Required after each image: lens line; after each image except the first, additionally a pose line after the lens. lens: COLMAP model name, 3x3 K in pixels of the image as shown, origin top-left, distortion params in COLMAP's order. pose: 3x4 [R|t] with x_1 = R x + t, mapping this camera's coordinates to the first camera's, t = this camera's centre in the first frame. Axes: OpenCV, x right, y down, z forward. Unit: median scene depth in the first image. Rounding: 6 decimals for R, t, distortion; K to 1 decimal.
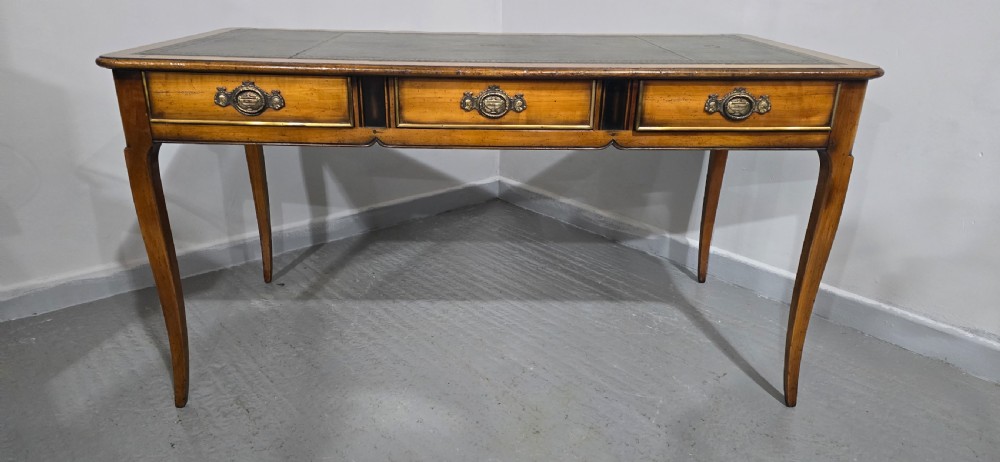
lens RADIAL K [[673.7, 0, 499.1], [0, 673.7, 239.7], [0, 0, 1]] dist [0.060579, -0.064373]
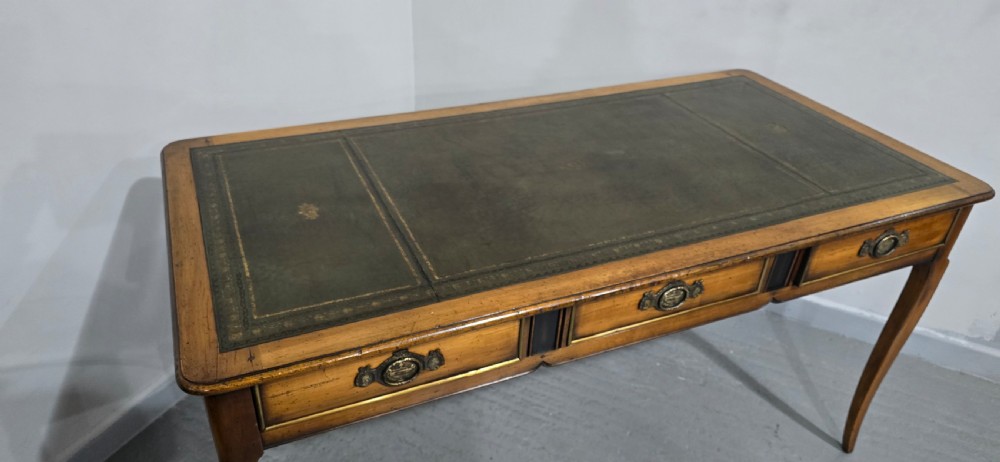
lens RADIAL K [[673.7, 0, 491.3], [0, 673.7, 231.4], [0, 0, 1]] dist [0.060579, -0.064373]
pose [[0.927427, -0.183531, 0.325875, -0.430794], [0.114398, 0.968762, 0.220029, -0.442477], [-0.356078, -0.166781, 0.919452, 0.280063]]
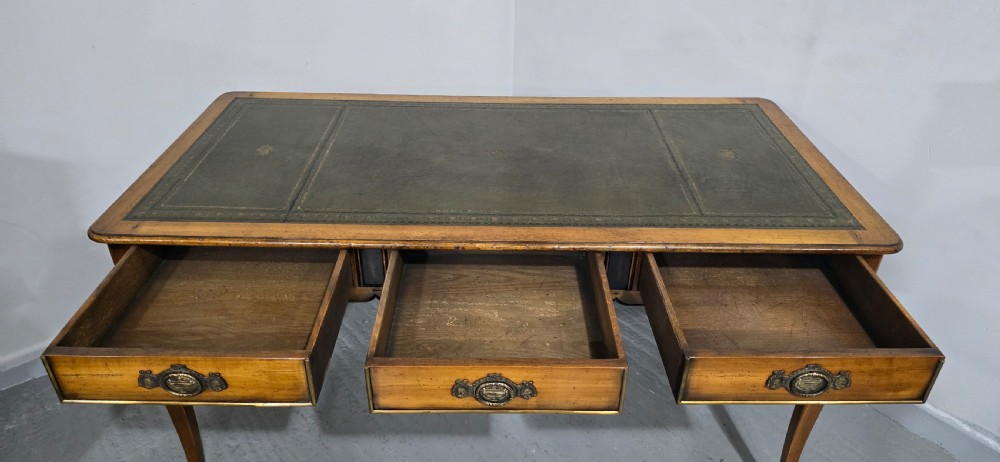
lens RADIAL K [[673.7, 0, 501.4], [0, 673.7, 229.0], [0, 0, 1]] dist [0.060579, -0.064373]
pose [[0.999624, 0.013127, -0.024064, 0.022601], [-0.008613, 0.983830, 0.178898, -0.386267], [0.026023, -0.178624, 0.983573, 0.046403]]
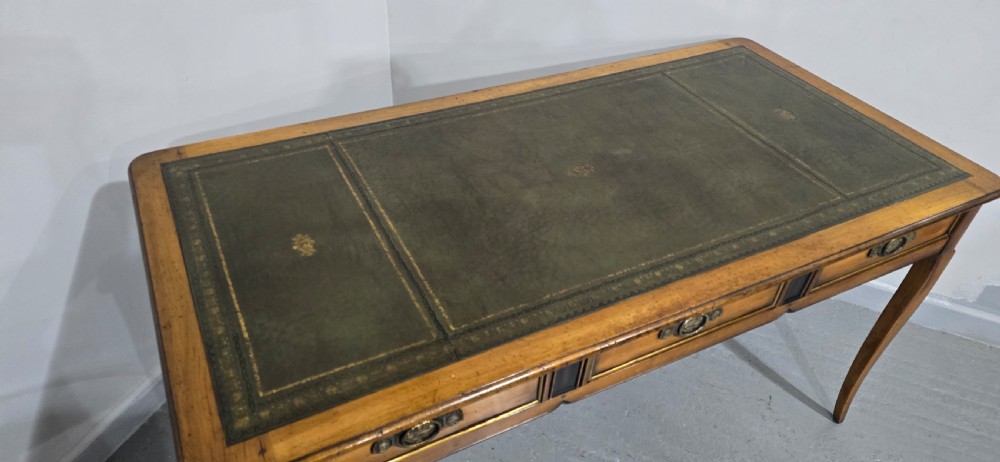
lens RADIAL K [[673.7, 0, 495.9], [0, 673.7, 216.5], [0, 0, 1]] dist [0.060579, -0.064373]
pose [[0.900878, -0.244555, 0.358626, -0.433724], [0.123318, 0.936337, 0.328733, -0.556794], [-0.416188, -0.251923, 0.873683, 0.374628]]
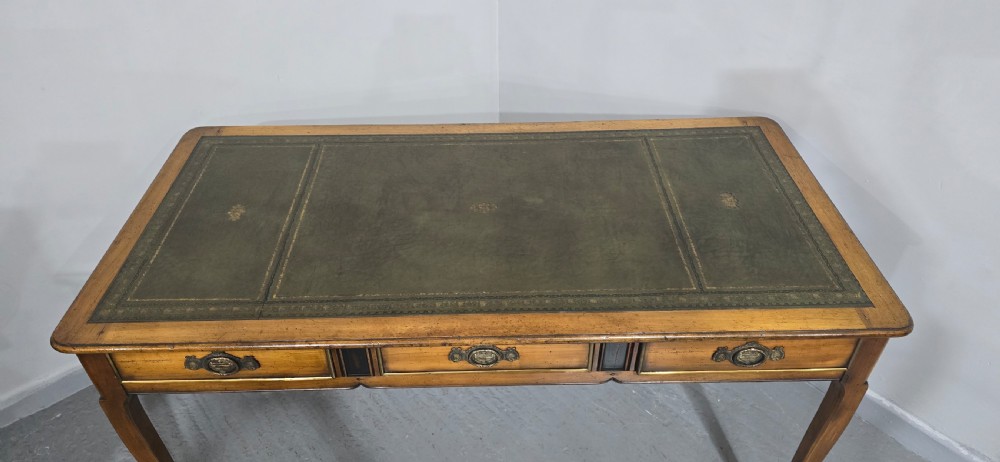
lens RADIAL K [[673.7, 0, 499.2], [0, 673.7, 224.1], [0, 0, 1]] dist [0.060579, -0.064373]
pose [[0.999770, -0.014285, -0.016020, 0.027020], [0.018321, 0.956792, 0.290197, -0.577011], [0.011183, -0.290424, 0.956833, 0.148202]]
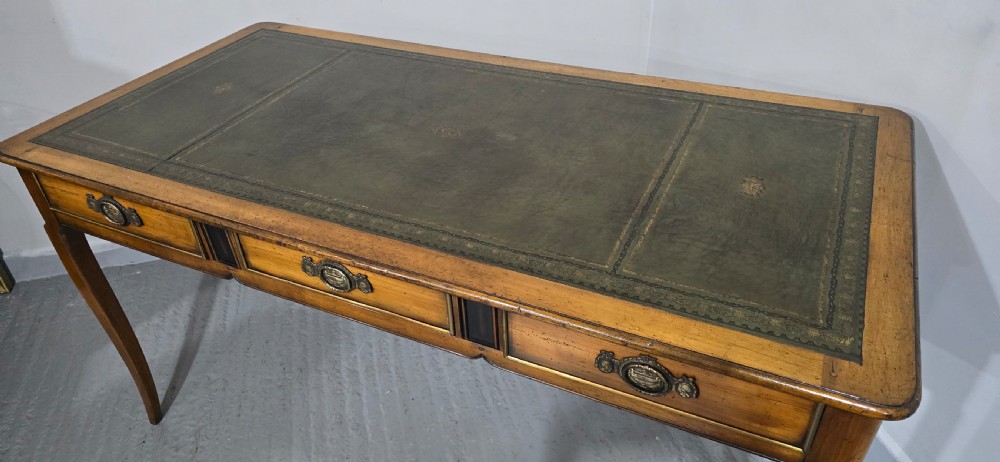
lens RADIAL K [[673.7, 0, 501.9], [0, 673.7, 236.7], [0, 0, 1]] dist [0.060579, -0.064373]
pose [[0.891506, 0.226811, -0.392140, 0.405063], [-0.116595, 0.951355, 0.285184, -0.436200], [0.437747, -0.208522, 0.874584, 0.374914]]
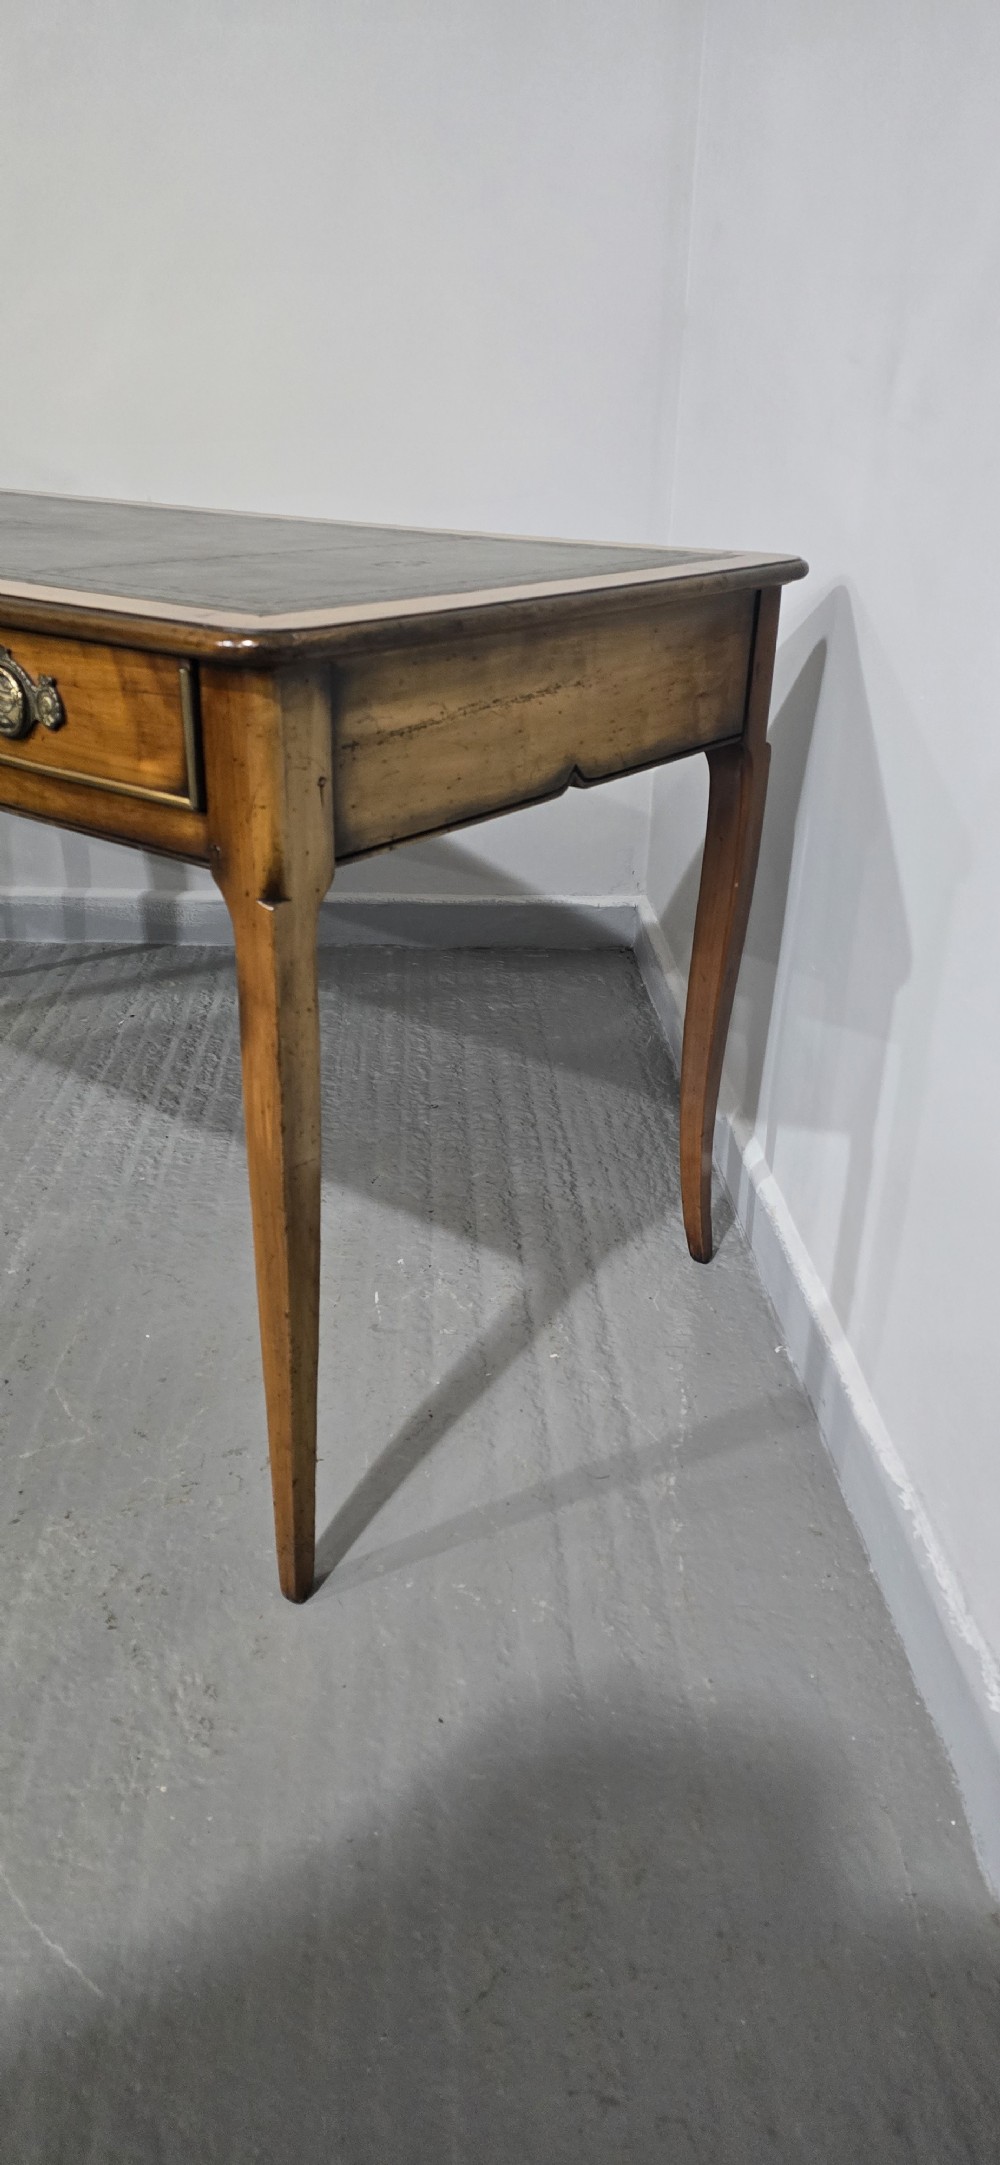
lens RADIAL K [[1458.5, 0, 518.1], [0, 1458.5, 1073.9], [0, 0, 1]] dist [0.060579, -0.064373]
pose [[0.782656, 0.261358, -0.564927, 0.961354], [-0.242925, 0.963860, 0.109370, -0.139968], [0.573095, 0.051636, 0.817861, 0.466528]]
